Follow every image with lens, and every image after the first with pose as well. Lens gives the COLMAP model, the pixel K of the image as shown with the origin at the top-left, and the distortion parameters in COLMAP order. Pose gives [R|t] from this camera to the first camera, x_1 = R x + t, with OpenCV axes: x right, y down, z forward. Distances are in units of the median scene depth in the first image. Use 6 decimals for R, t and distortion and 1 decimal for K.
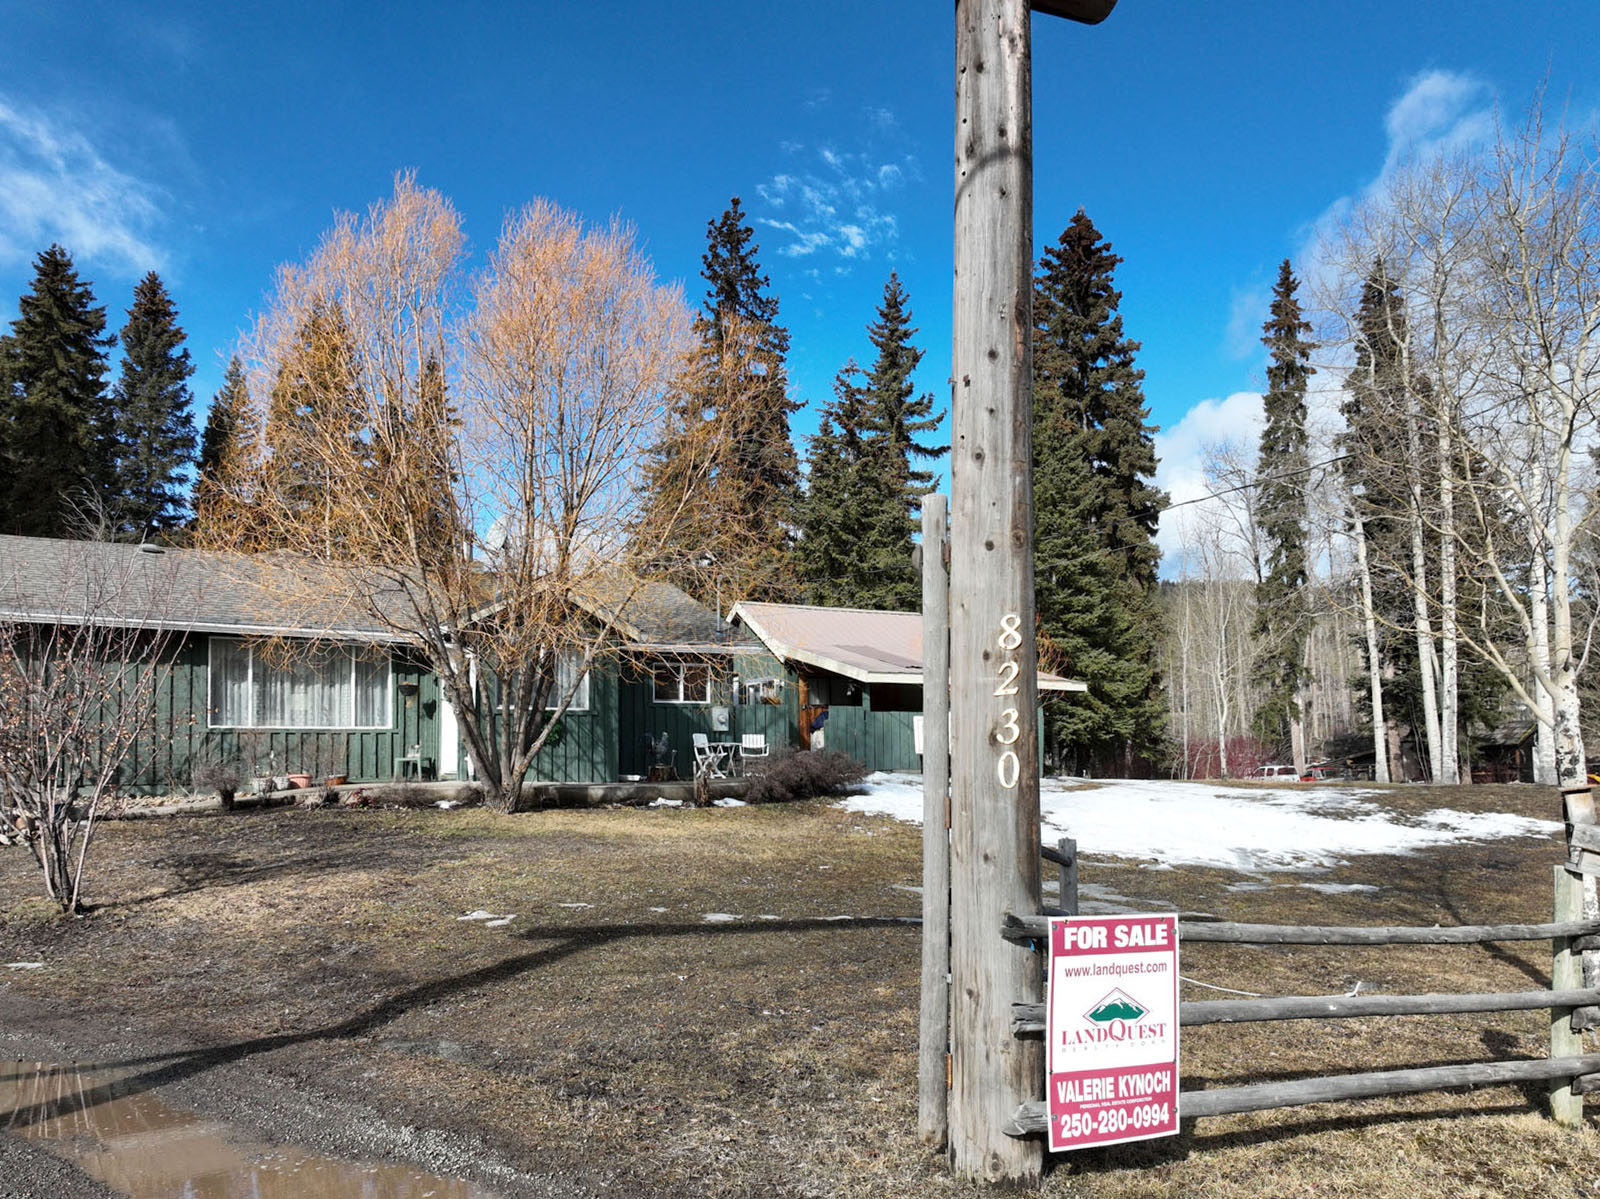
lens RADIAL K [[1151.1, 0, 775.4], [0, 1151.1, 655.9], [0, 0, 1]] dist [-0.013599, 0.030127]
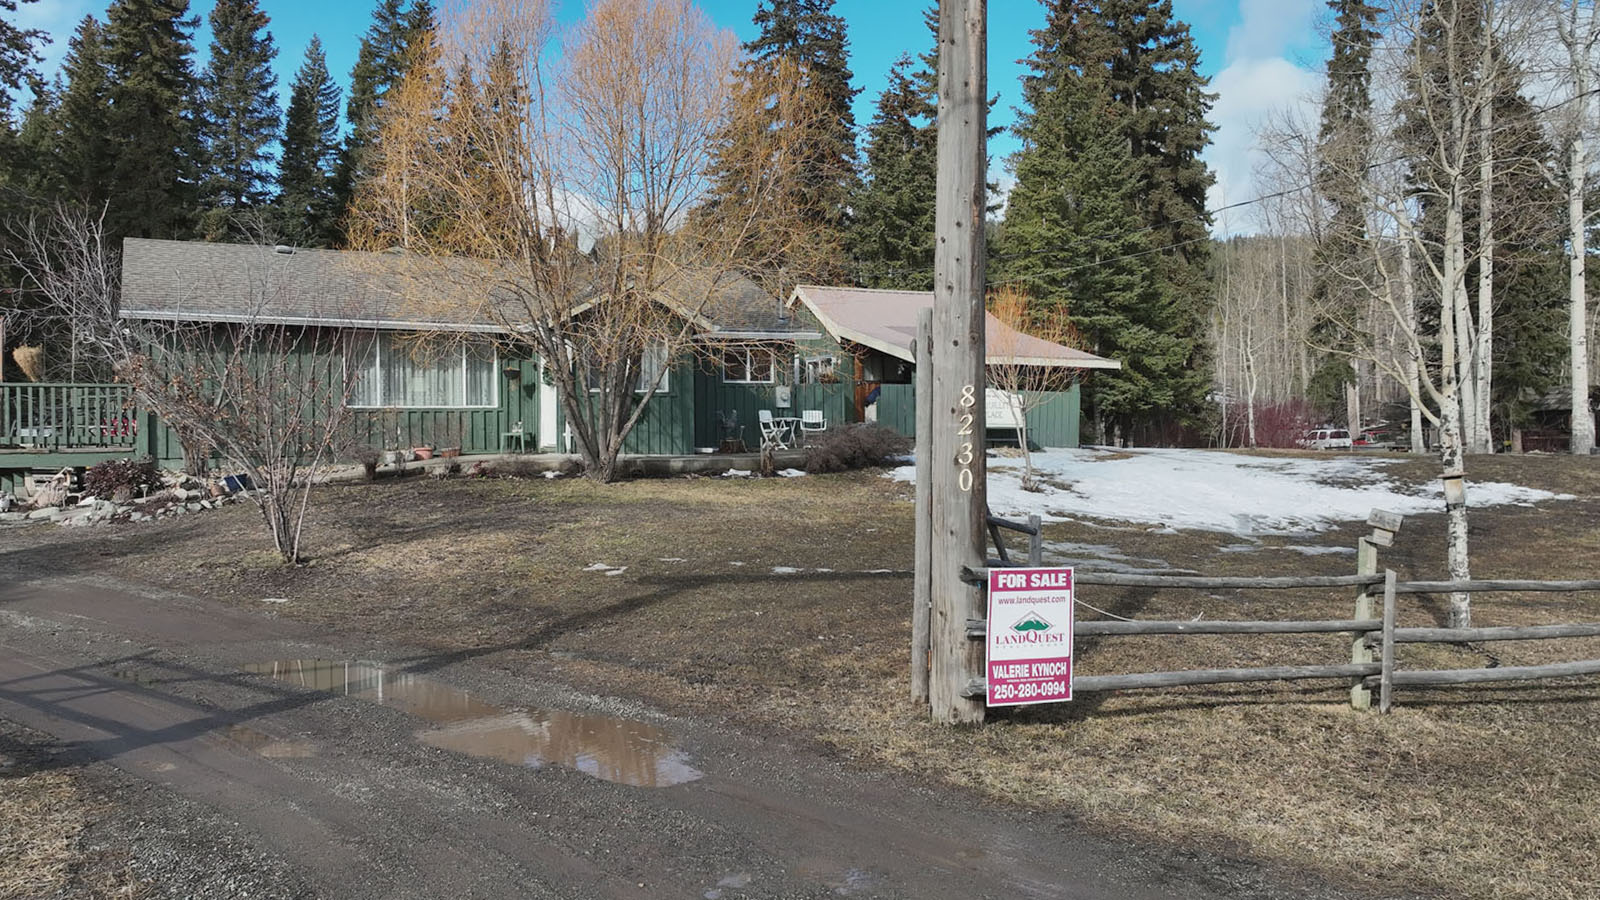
lens RADIAL K [[1117.9, 0, 770.8], [0, 1117.9, 397.8], [0, 0, 1]] dist [0.000414, 0.000550]
pose [[0.998350, -0.001418, -0.057399, 0.003483], [0.005311, 0.997690, 0.067720, -0.024422], [0.057171, -0.067913, 0.996052, -0.115314]]
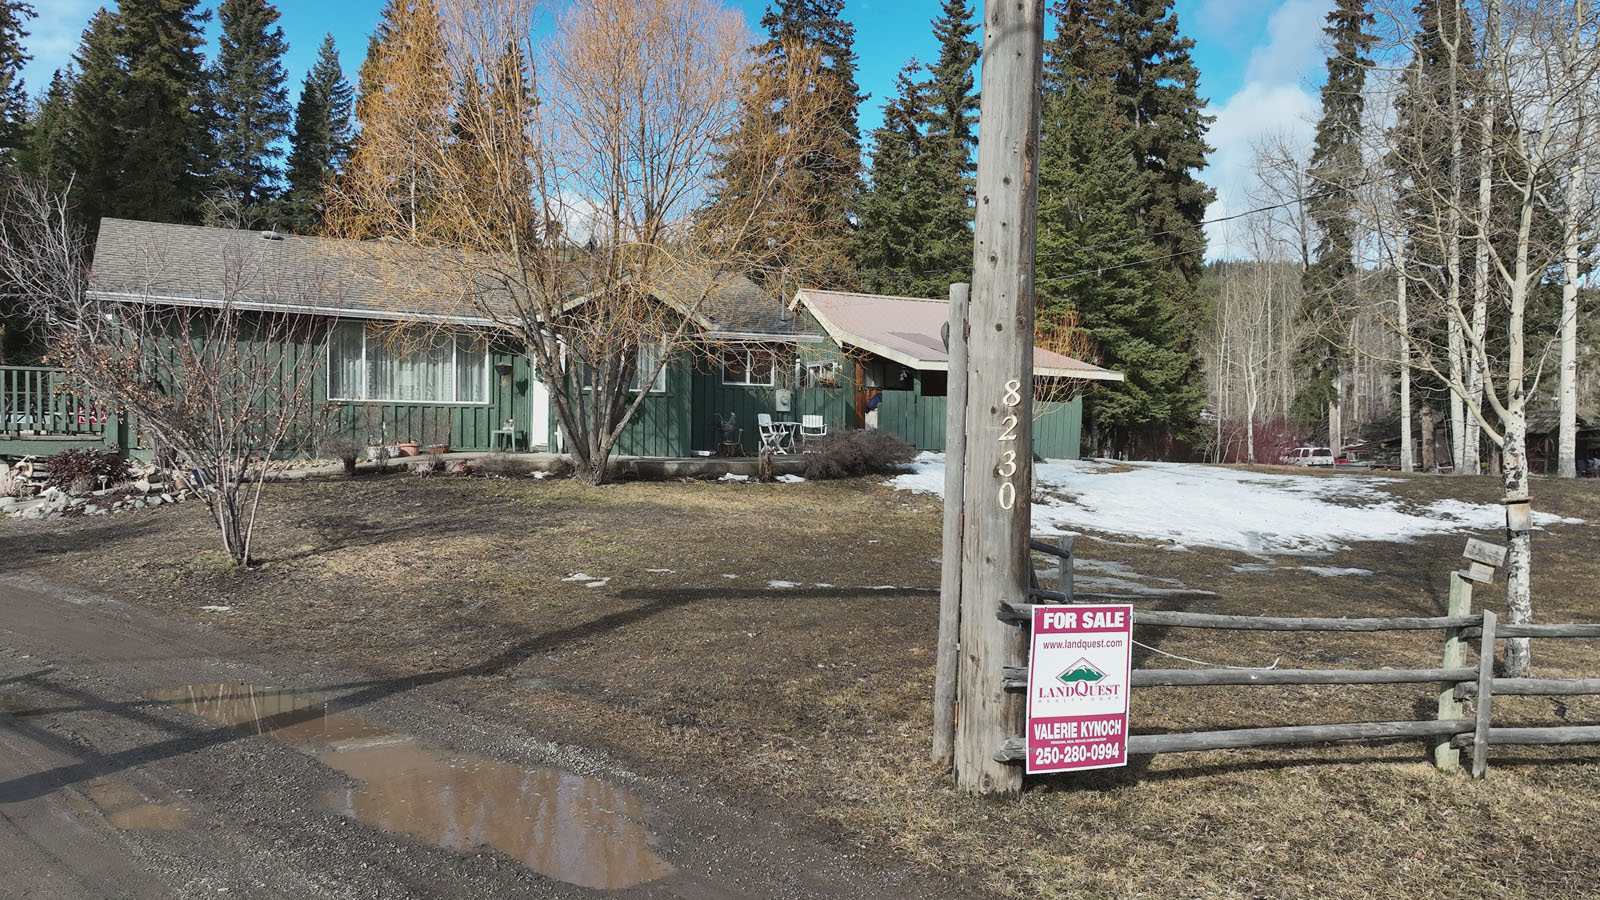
lens RADIAL K [[1091.8, 0, 794.1], [0, 1091.8, 414.3], [0, 0, 1]] dist [0.002038, 0.000171]
pose [[0.999105, 0.023223, -0.035352, -0.000397], [-0.020436, 0.996803, 0.077242, -0.017169], [0.037033, -0.076450, 0.996385, -0.052081]]
